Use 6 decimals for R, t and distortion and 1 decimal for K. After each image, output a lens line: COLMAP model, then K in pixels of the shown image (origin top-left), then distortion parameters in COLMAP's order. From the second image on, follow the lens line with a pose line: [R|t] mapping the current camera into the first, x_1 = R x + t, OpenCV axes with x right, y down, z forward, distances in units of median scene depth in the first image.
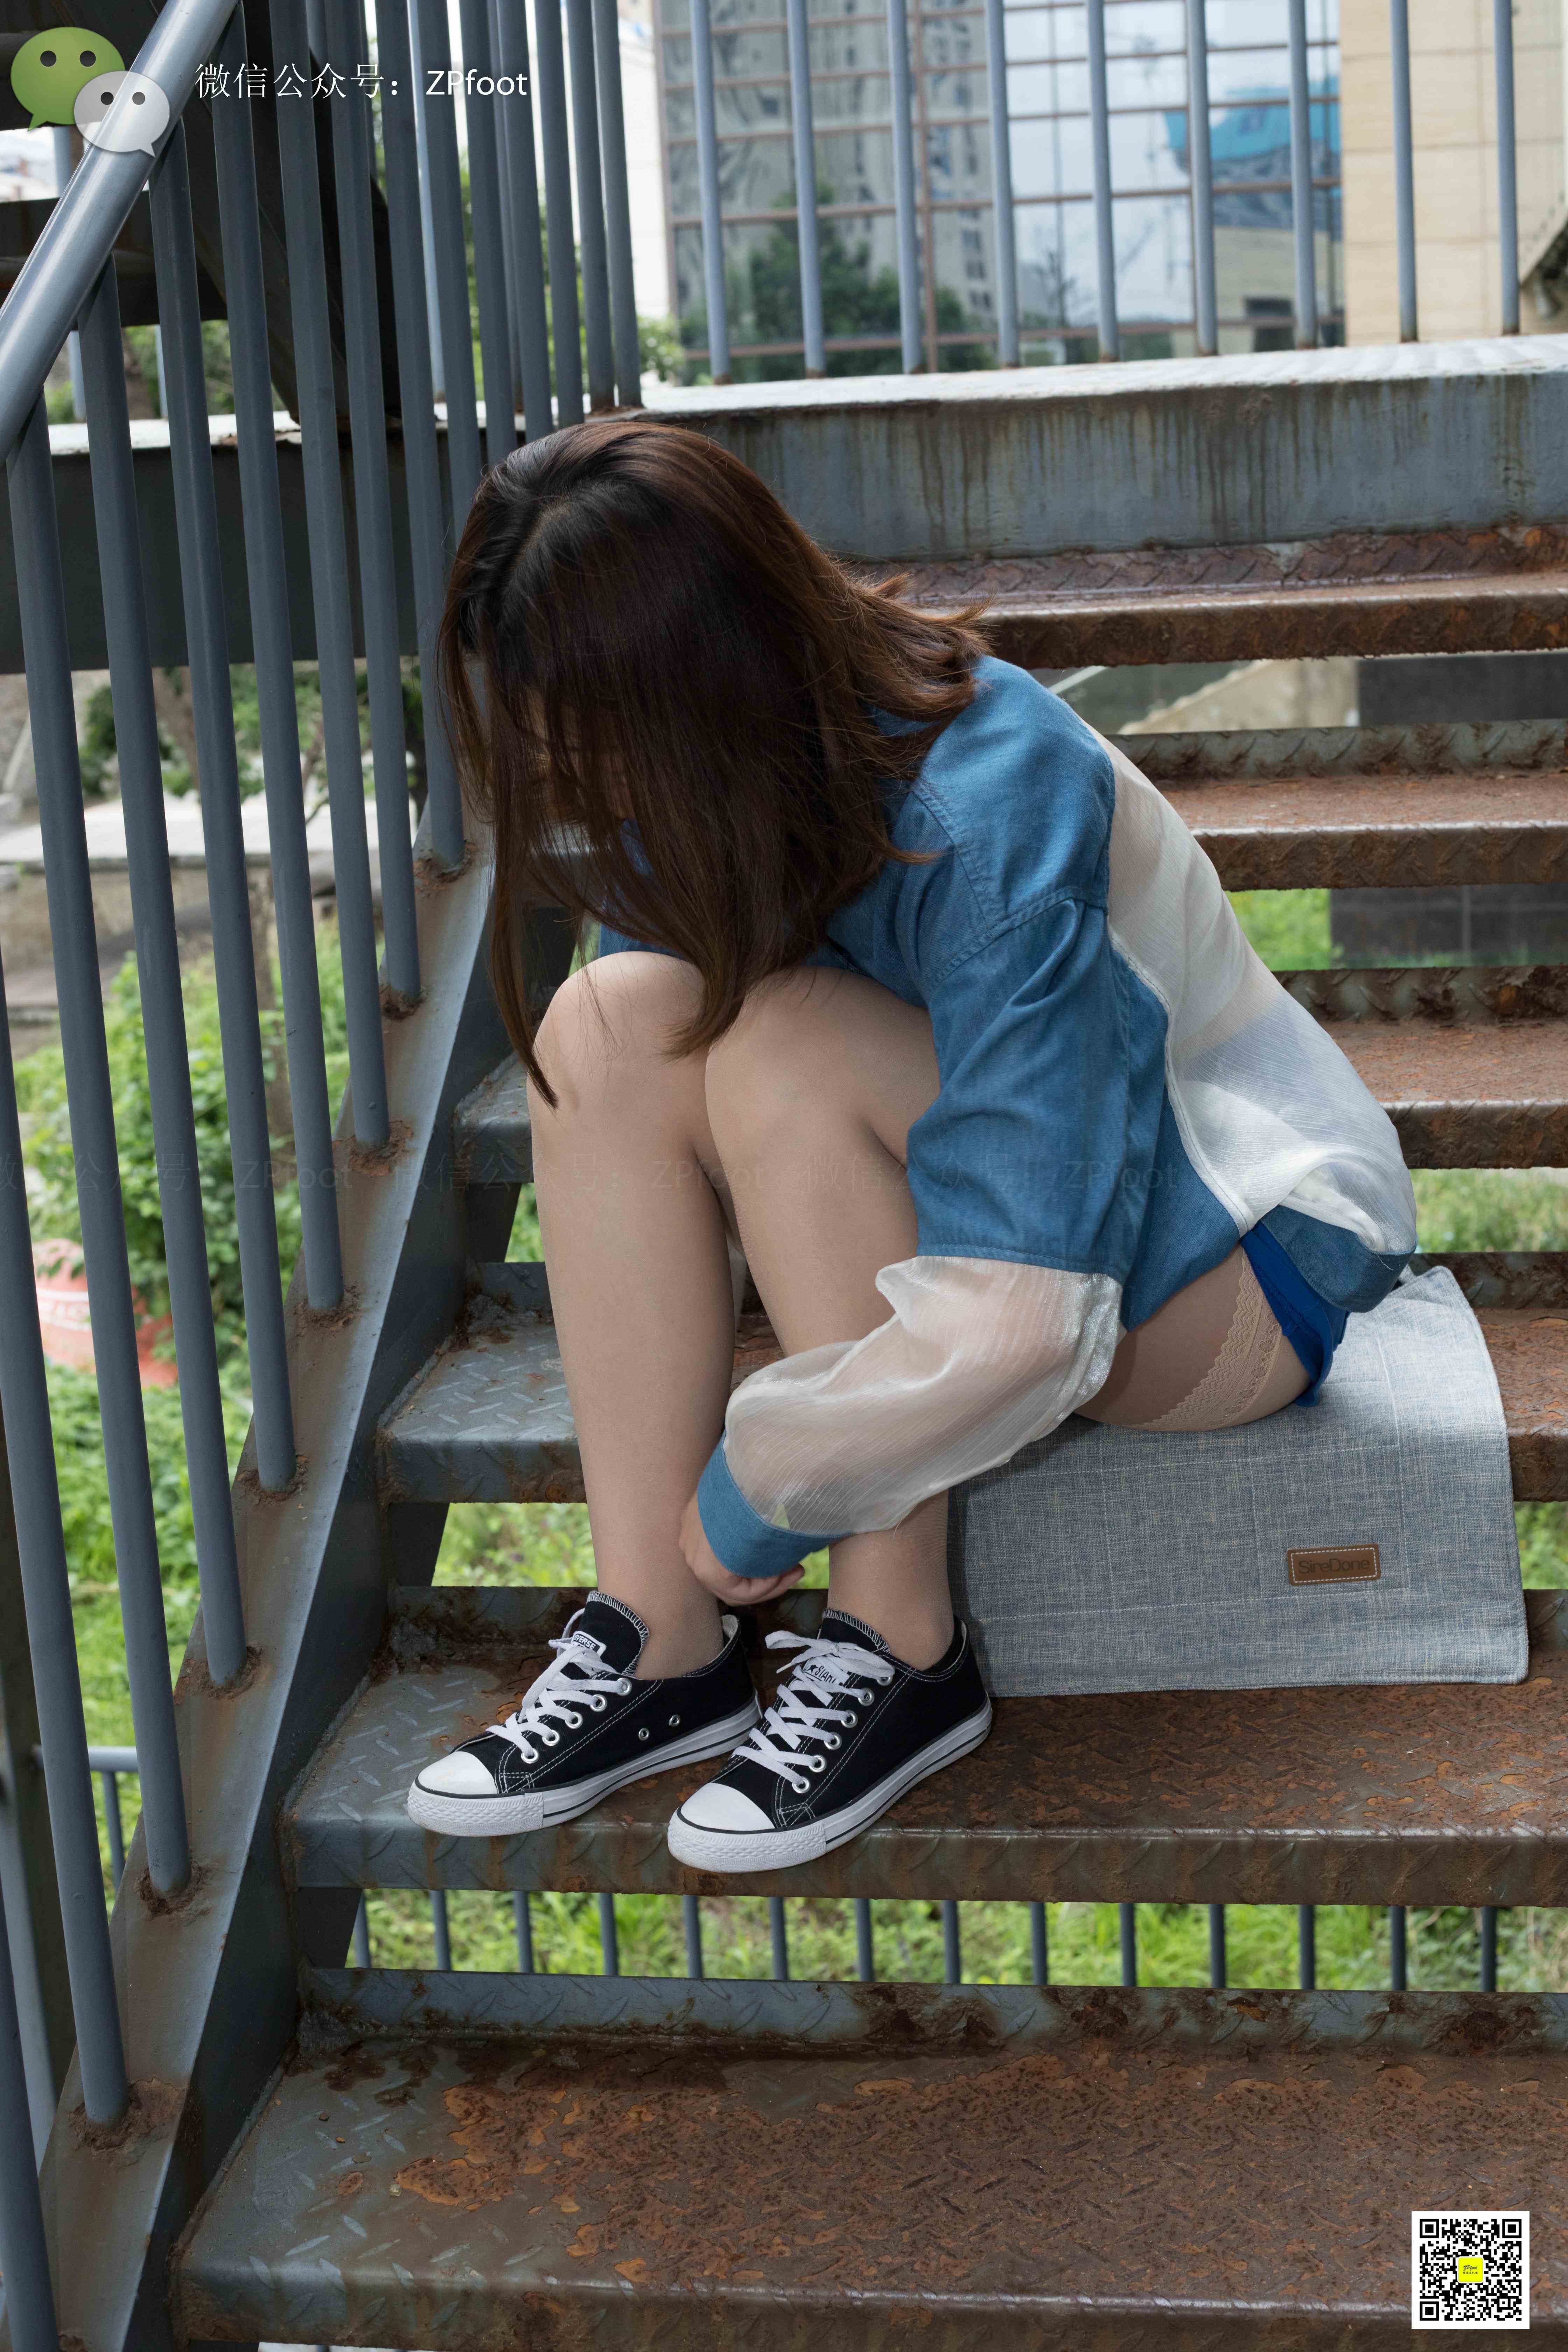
lens RADIAL K [[3461.6, 0, 780.1], [0, 3461.6, 1176.0], [0, 0, 1]] dist [-0.093639, -0.103931]
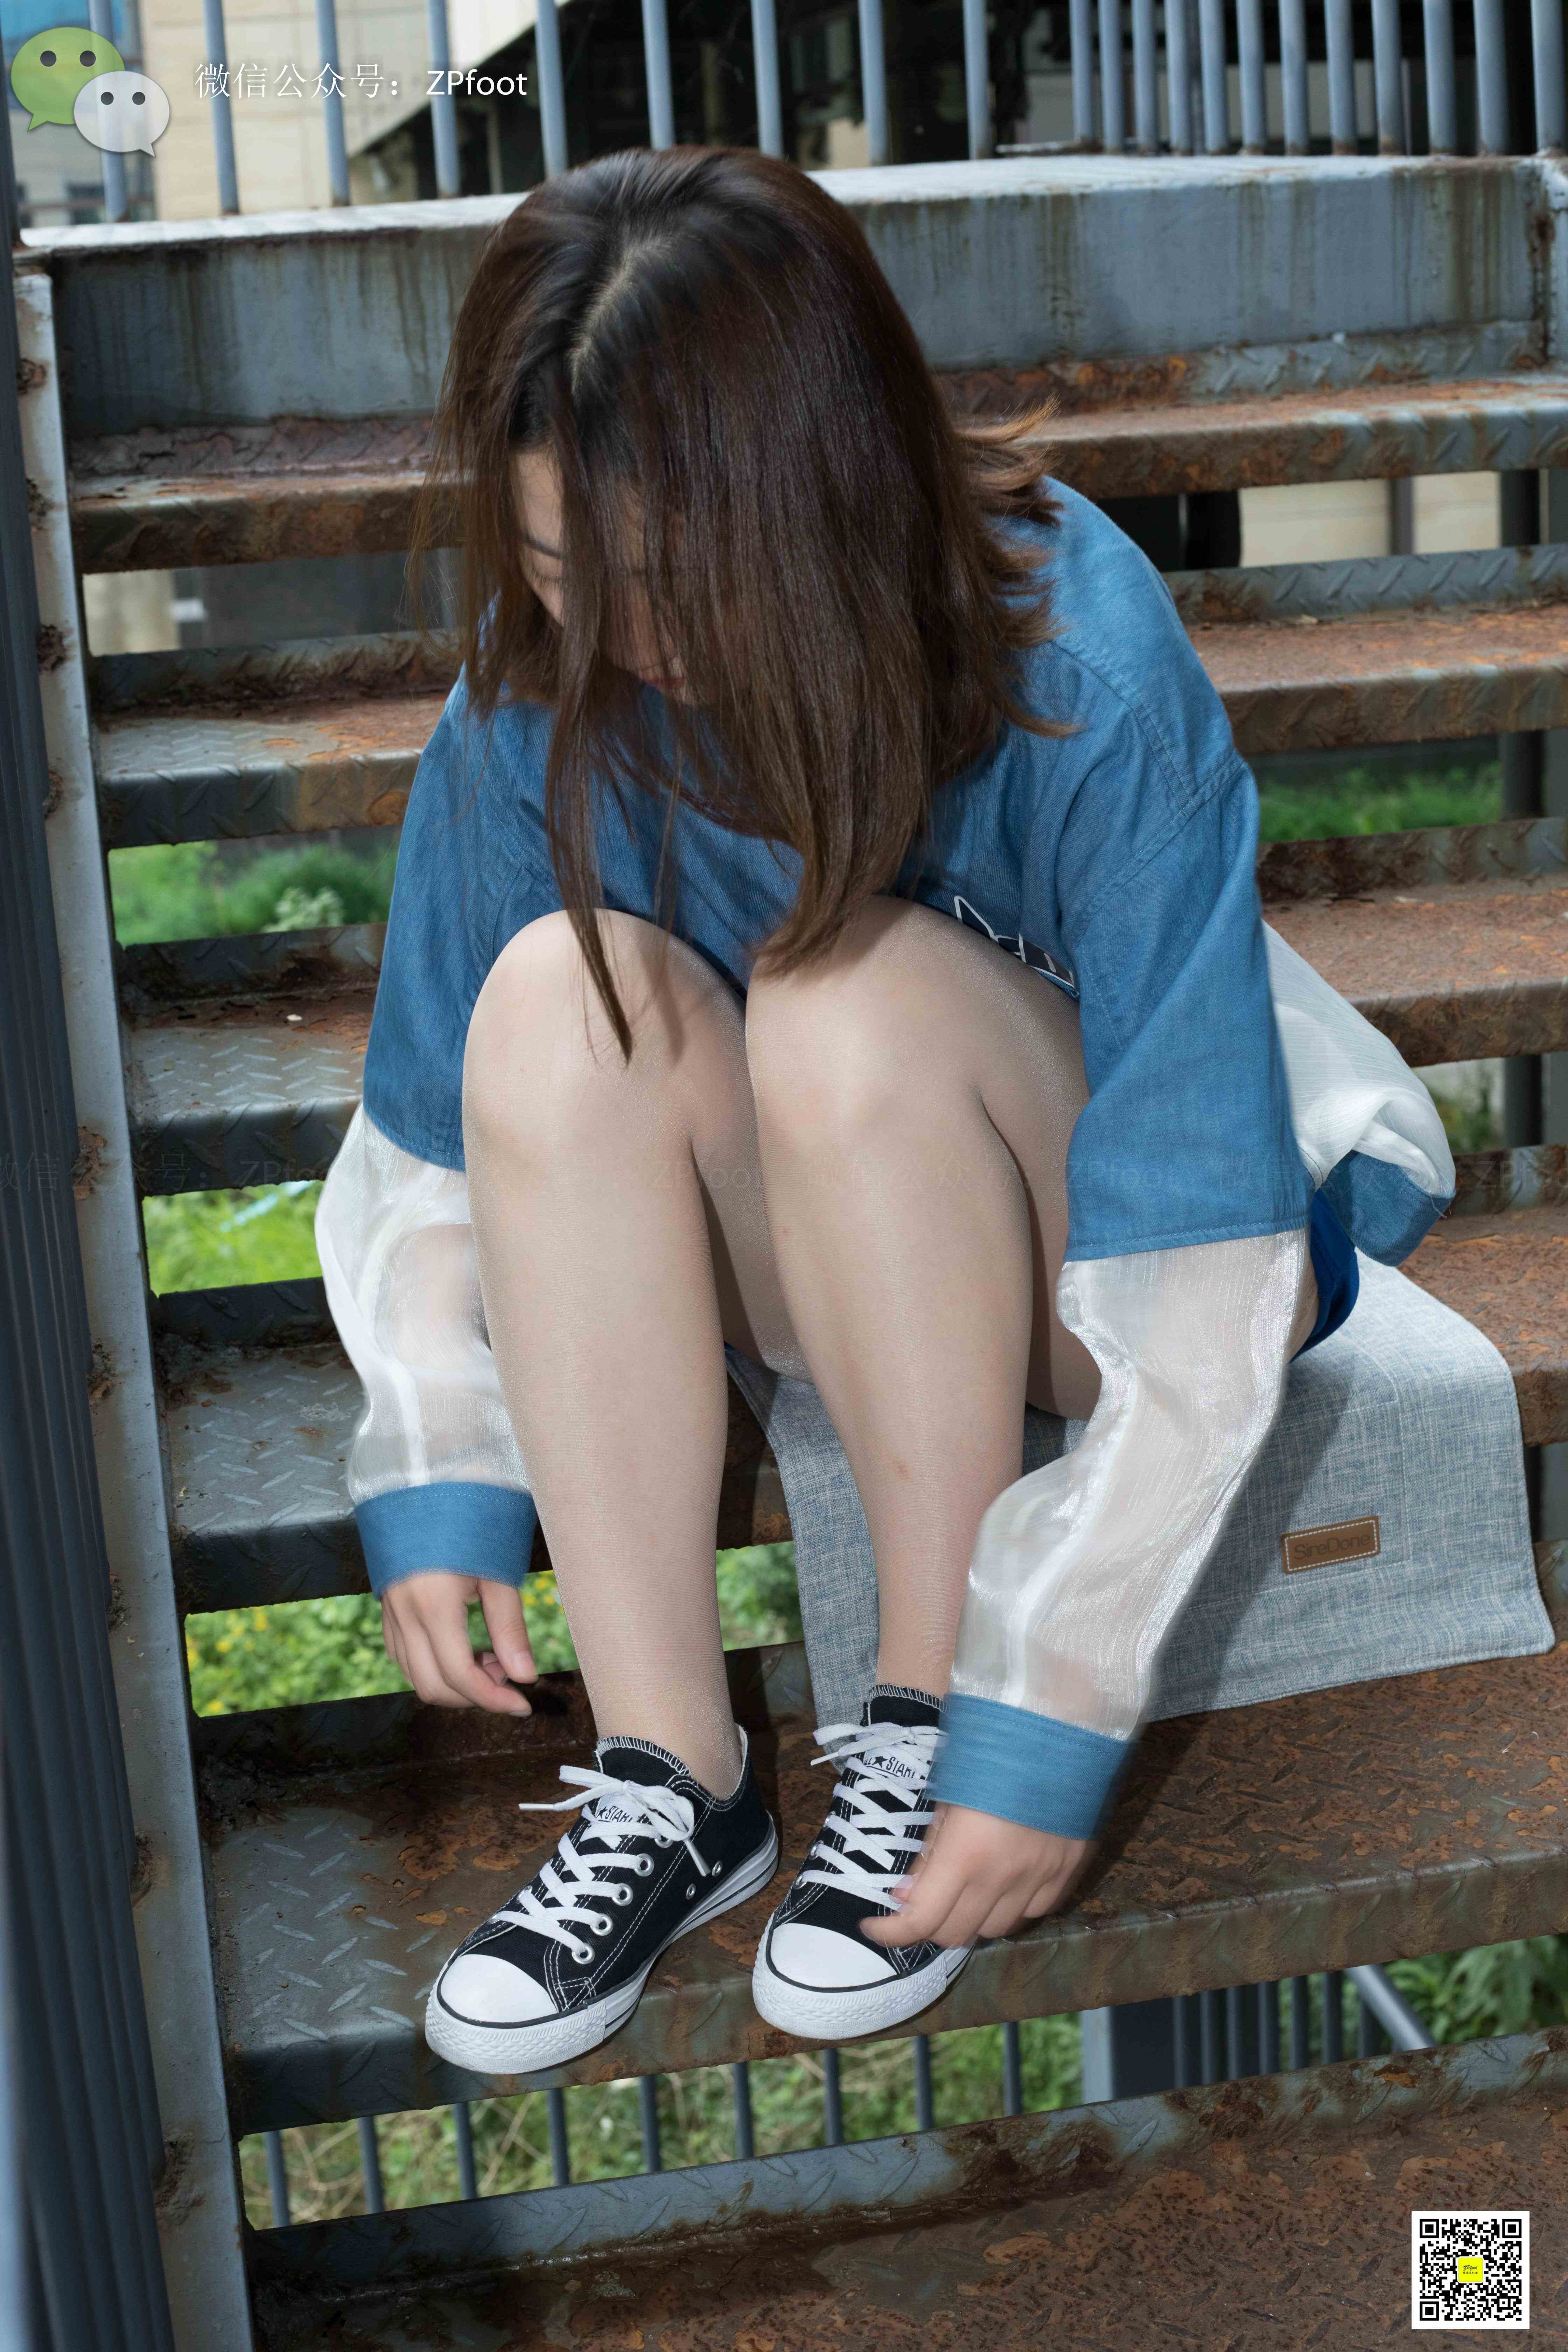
lens RADIAL K [[3485.9, 0, 775.0], [0, 3485.9, 1170.1], [0, 0, 1]] dist [-0.123293, 0.027440]
pose [[0.935157, -0.091227, 0.342286, -0.264605], [0.081773, 0.995766, 0.041984, -0.029878], [-0.344667, -0.011272, 0.938657, 0.231613]]
